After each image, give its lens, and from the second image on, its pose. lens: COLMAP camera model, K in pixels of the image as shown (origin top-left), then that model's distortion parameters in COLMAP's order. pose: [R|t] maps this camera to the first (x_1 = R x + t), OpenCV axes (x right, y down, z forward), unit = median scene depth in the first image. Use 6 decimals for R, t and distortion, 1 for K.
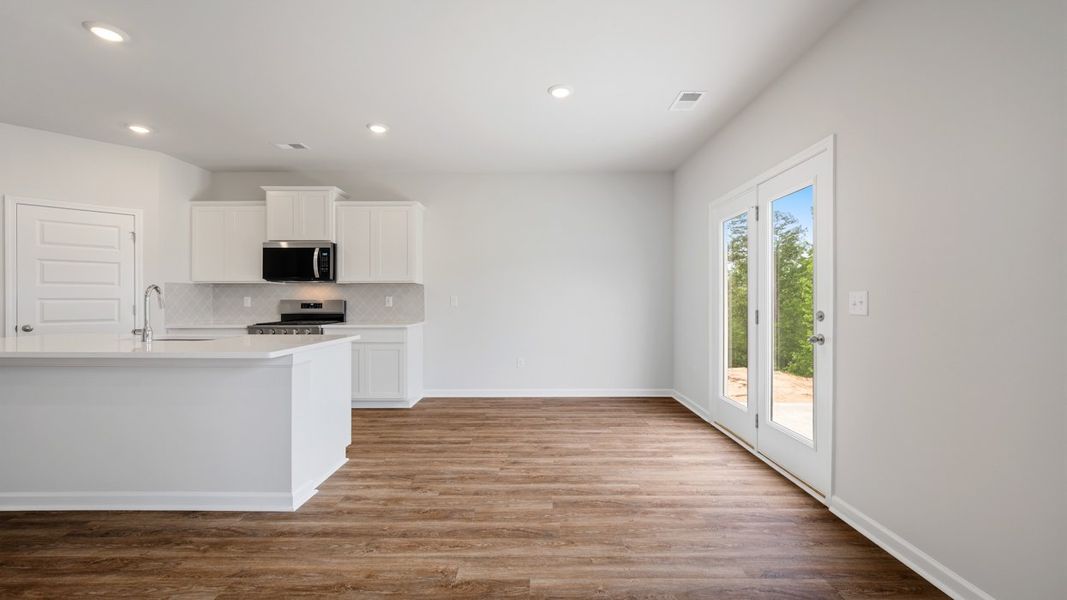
lens RADIAL K [[419.0, 0, 537.5], [0, 419.0, 299.6], [0, 0, 1]] dist [-0.000554, -0.000327]
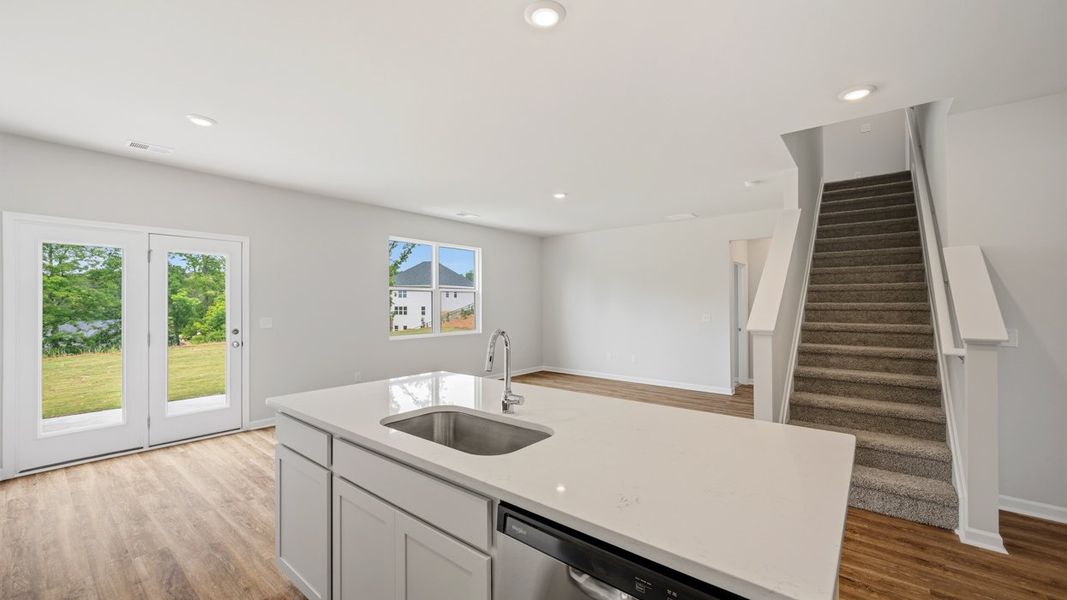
lens RADIAL K [[419.0, 0, 537.5], [0, 419.0, 299.6], [0, 0, 1]] dist [-0.000554, -0.000327]
pose [[-0.777086, 0.005704, 0.629368, -1.123274], [0.000912, 0.999968, -0.007938, -0.063364], [-0.629394, -0.005595, -0.777067, 1.199736]]
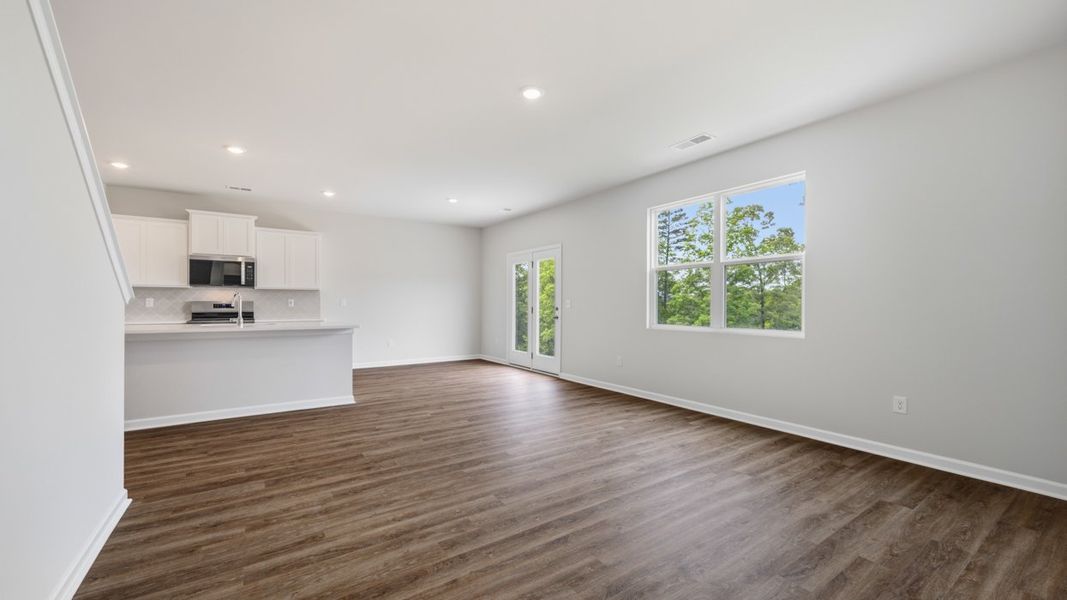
lens RADIAL K [[419.0, 0, 537.5], [0, 419.0, 299.6], [0, 0, 1]] dist [-0.000554, -0.000327]
pose [[0.824842, 0.008803, 0.565294, -0.719506], [-0.004318, 0.999948, -0.009271, 0.004798], [-0.565346, 0.005206, 0.824837, -0.871227]]
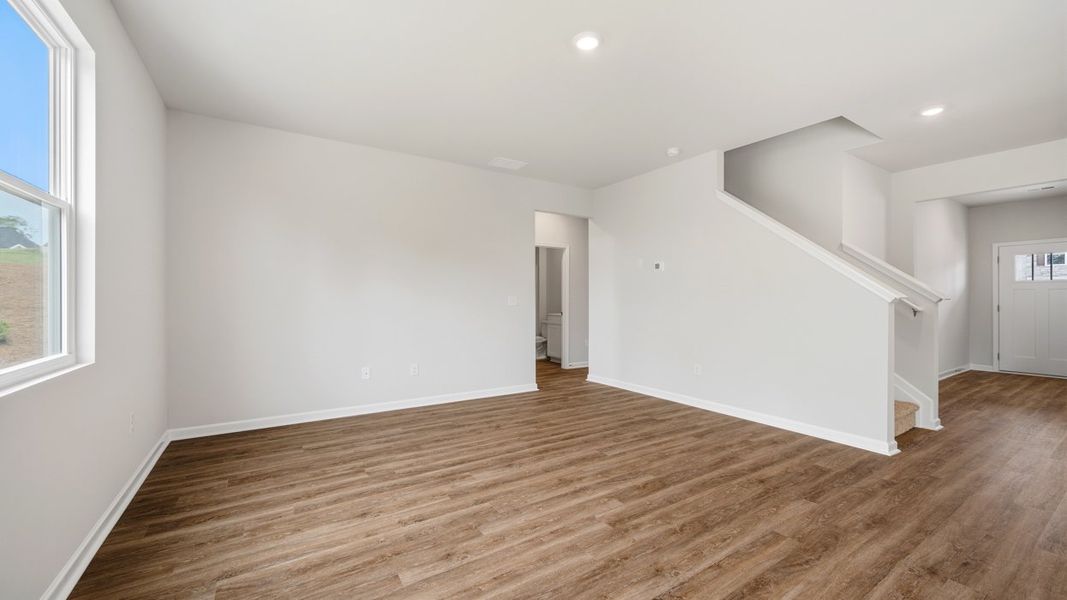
lens RADIAL K [[419.0, 0, 537.5], [0, 419.0, 299.6], [0, 0, 1]] dist [-0.000554, -0.000327]
pose [[-0.837441, 0.000224, -0.546528, 0.301699], [-0.000687, 0.999999, 0.001463, 0.002167], [0.546527, 0.001601, -0.837440, 0.514084]]
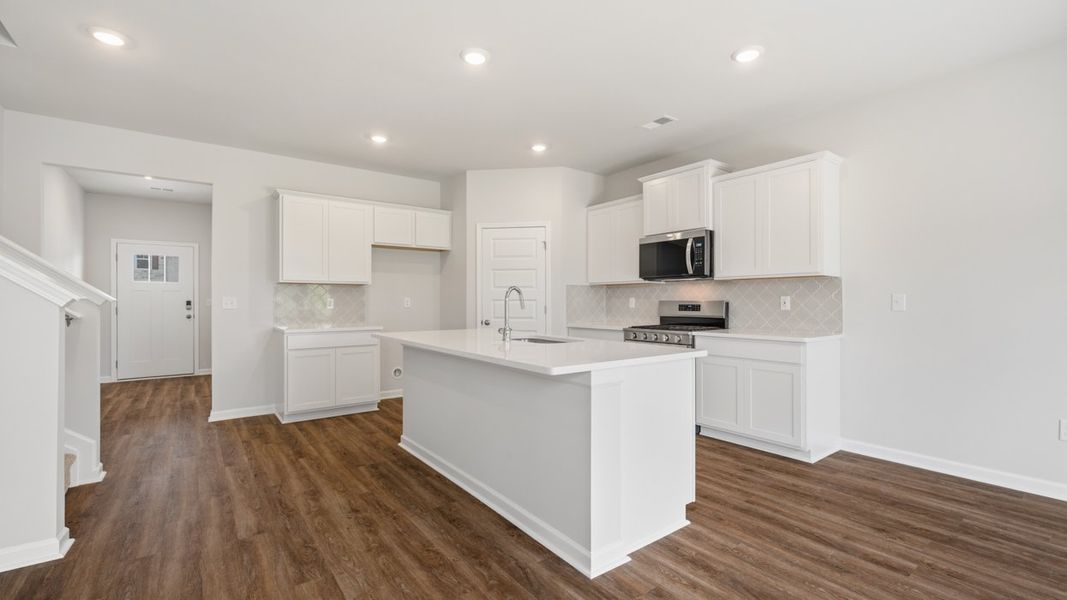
lens RADIAL K [[455.1, 0, 534.7], [0, 455.1, 300.1], [0, 0, 1]] dist [-0.001088, -0.000161]
pose [[0.601934, -0.001858, -0.798544, 0.011244], [0.000288, 0.999998, -0.002110, 0.001547], [0.798546, 0.001040, 0.601933, 0.298775]]
